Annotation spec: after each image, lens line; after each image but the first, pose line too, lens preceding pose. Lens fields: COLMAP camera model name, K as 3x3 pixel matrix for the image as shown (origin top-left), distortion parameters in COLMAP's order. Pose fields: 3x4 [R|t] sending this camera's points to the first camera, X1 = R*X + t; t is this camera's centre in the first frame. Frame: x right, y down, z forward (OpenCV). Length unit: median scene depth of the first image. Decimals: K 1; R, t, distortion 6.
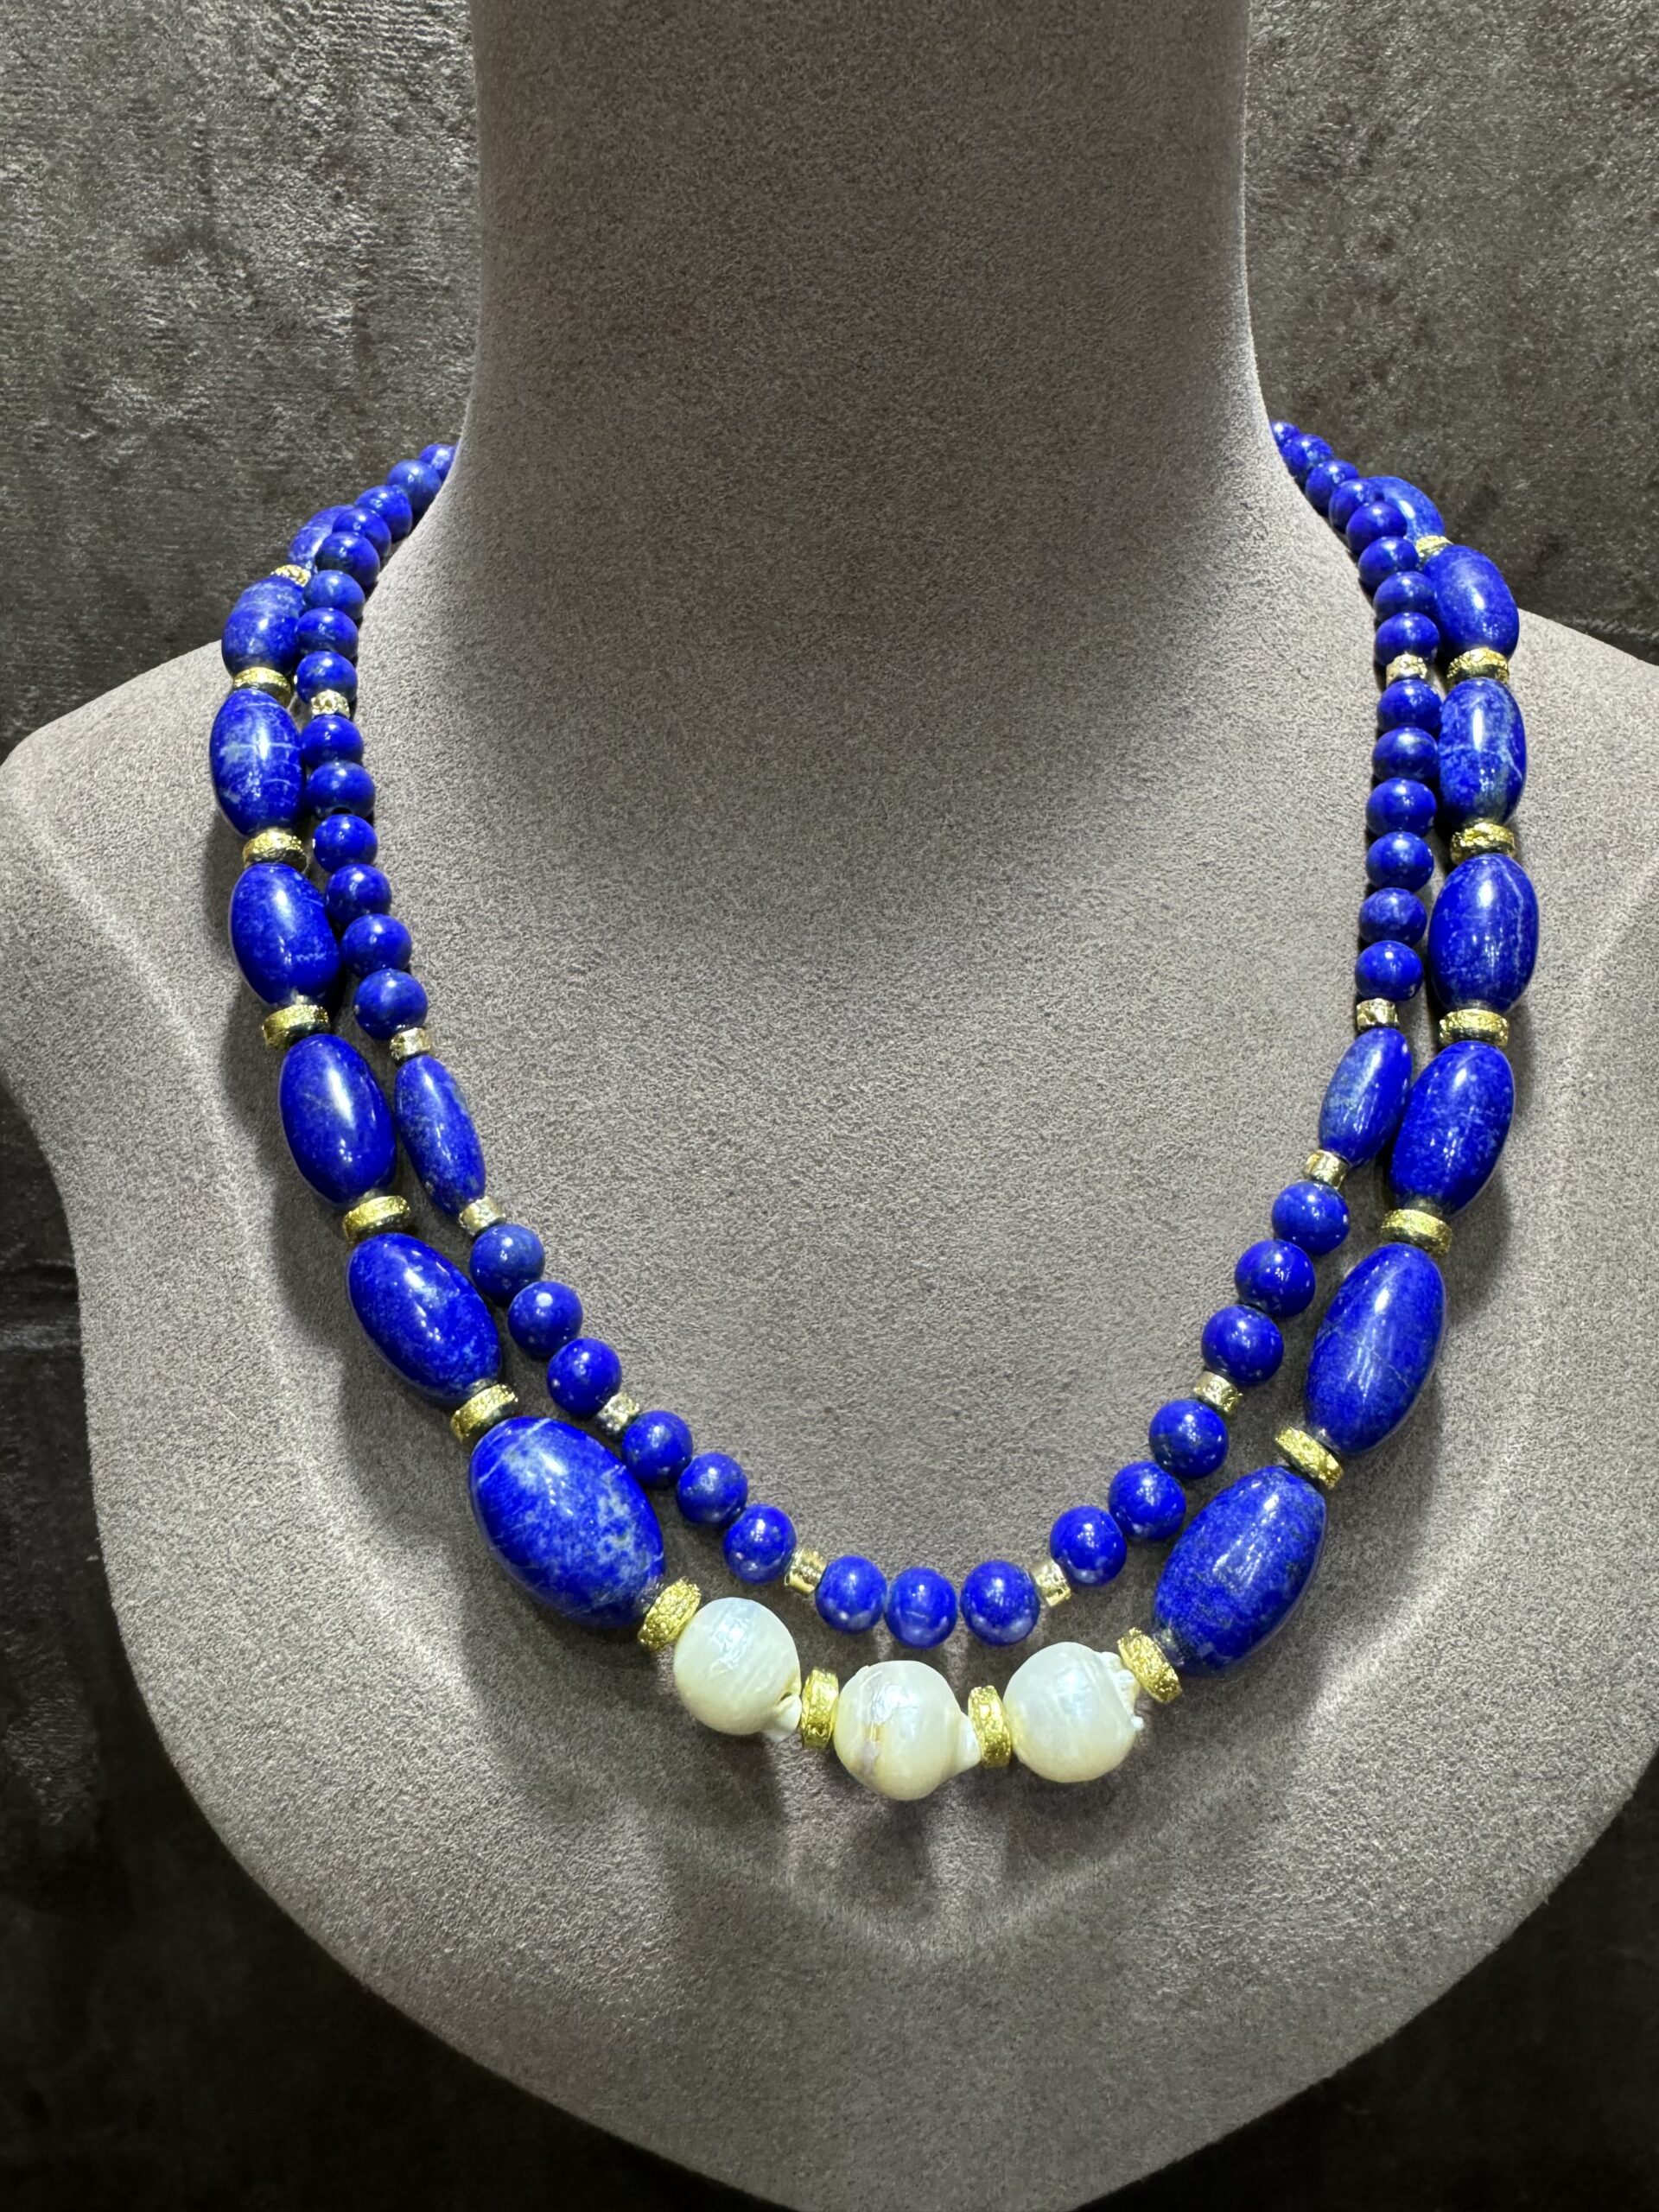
lens RADIAL K [[1537.3, 0, 848.3], [0, 1537.3, 992.3], [0, 0, 1]] dist [-0.002543, -0.000106]
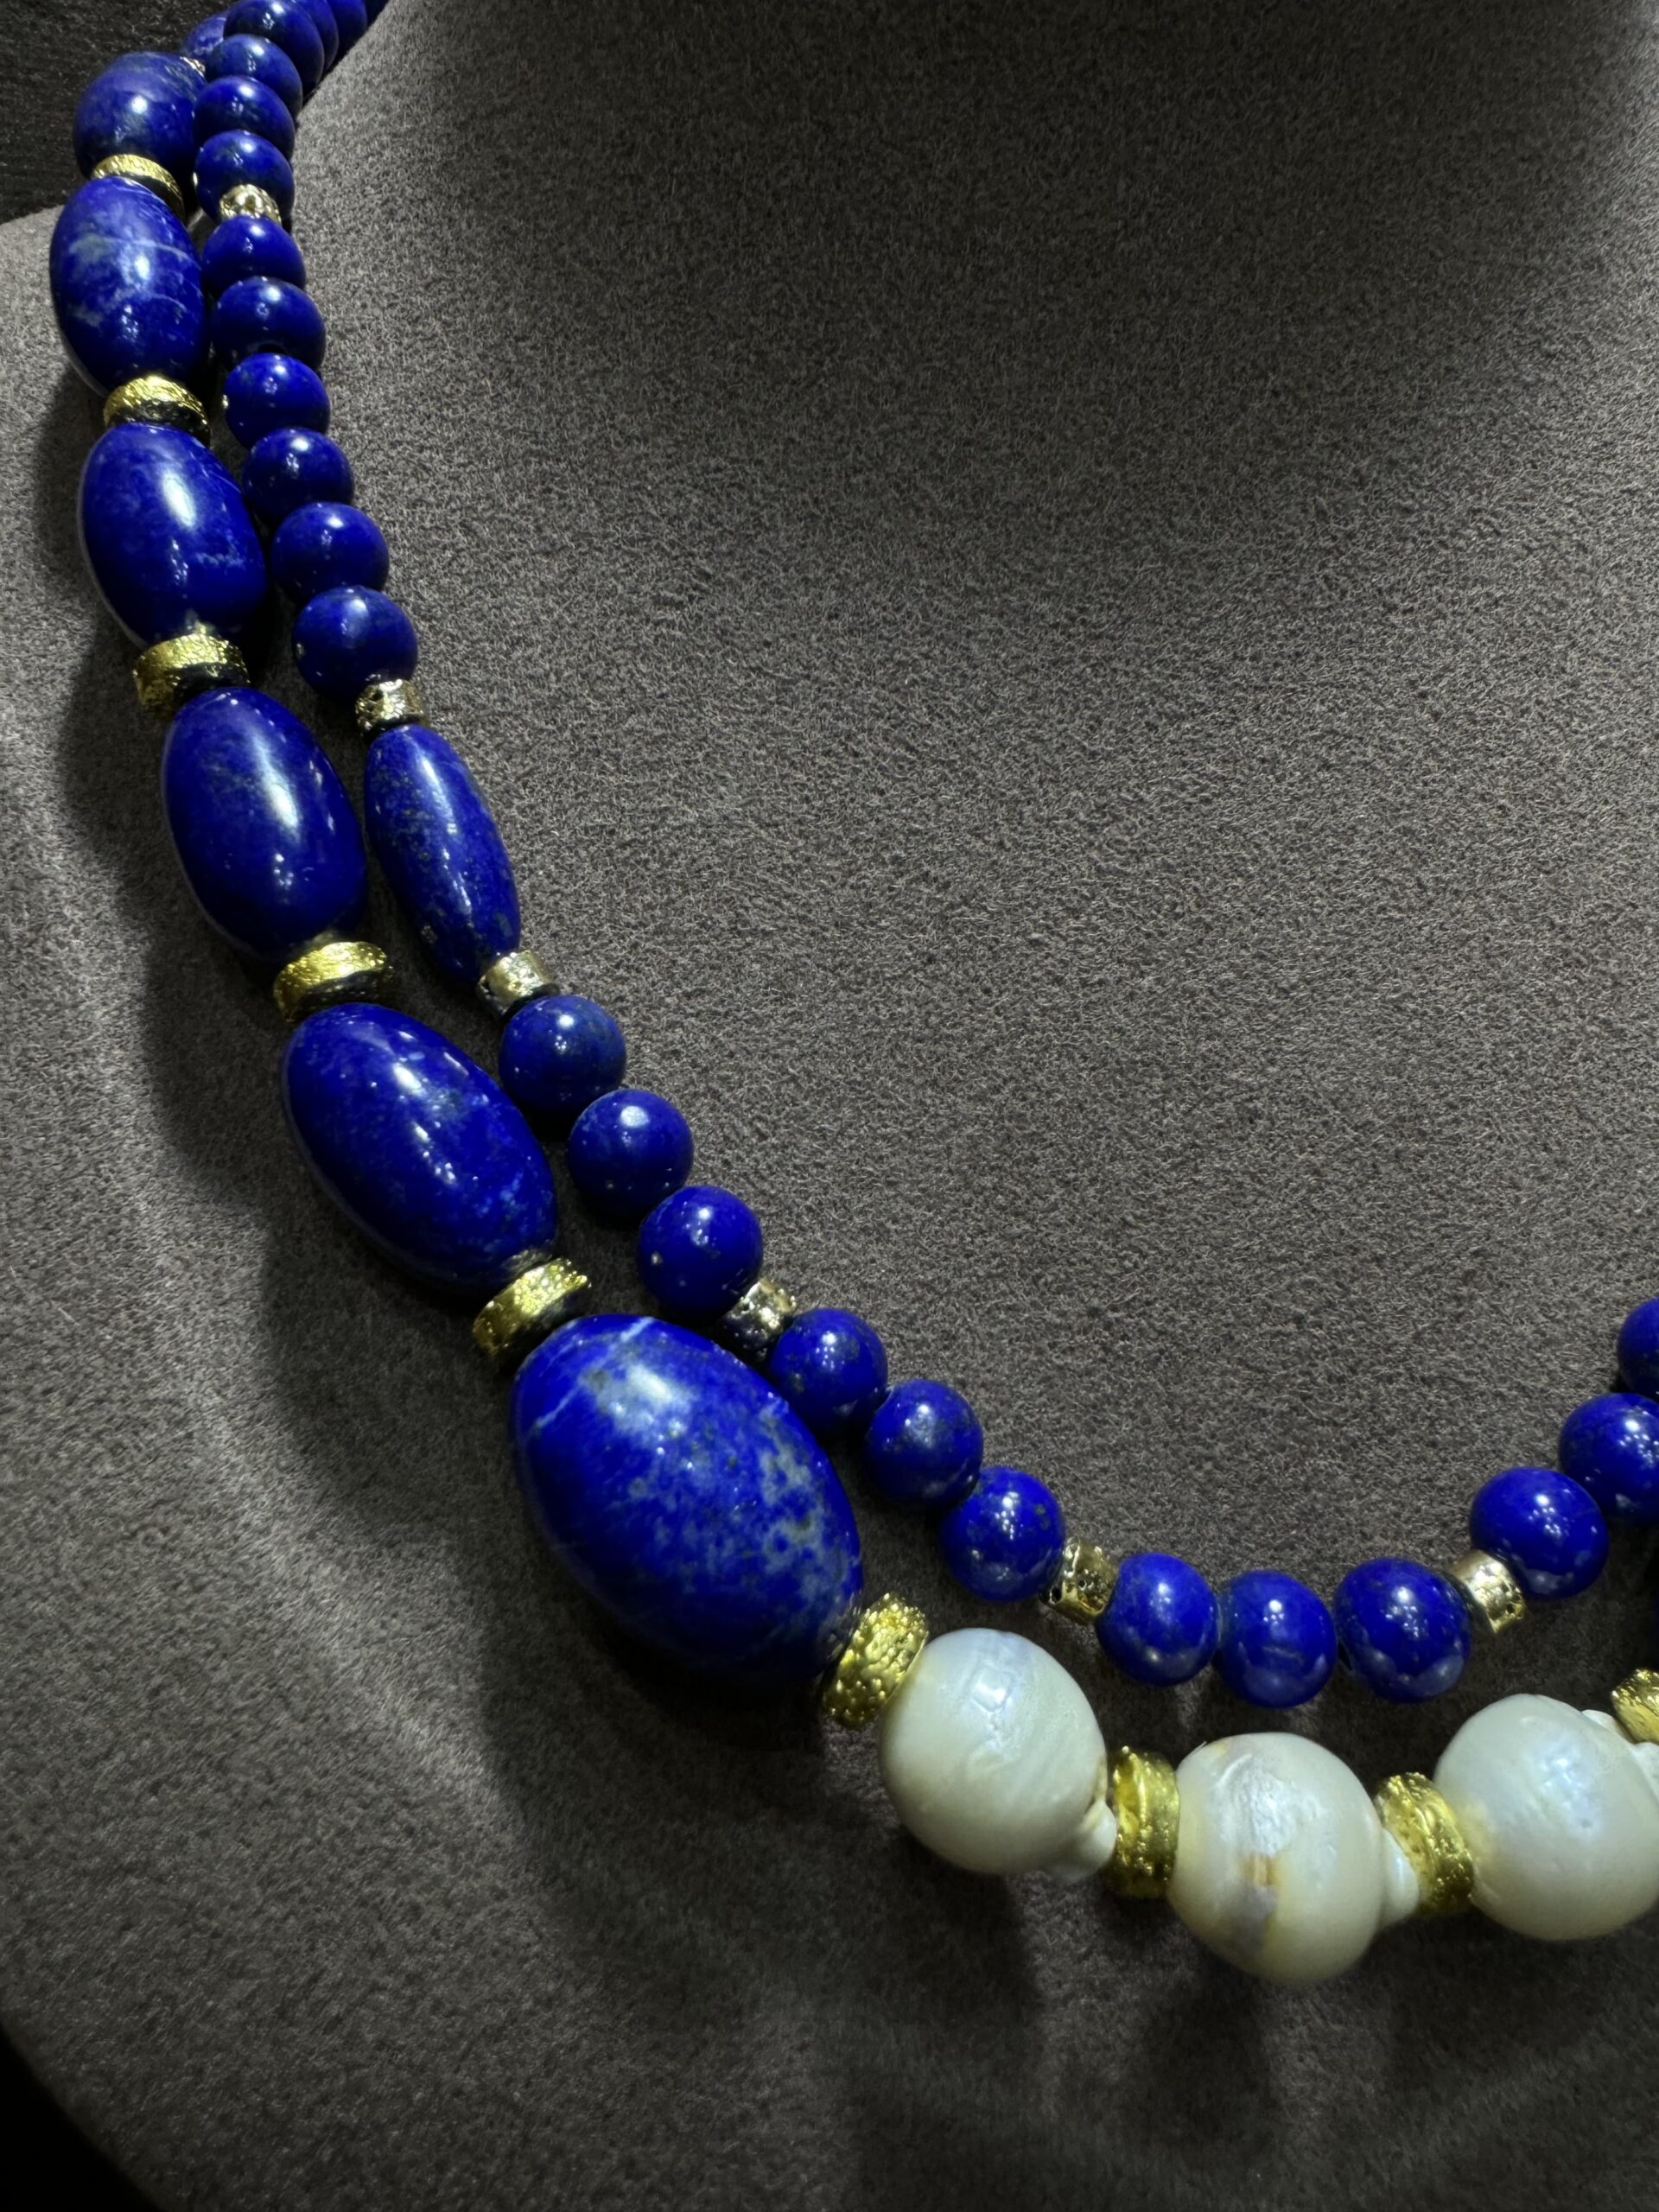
lens RADIAL K [[1537.3, 0, 842.8], [0, 1537.3, 987.5], [0, 0, 1]] dist [-0.002543, -0.000106]
pose [[0.995635, 0.023323, 0.090368, -0.167388], [-0.023738, 0.999712, 0.003513, 0.142604], [-0.090260, -0.005643, 0.995902, 0.402493]]
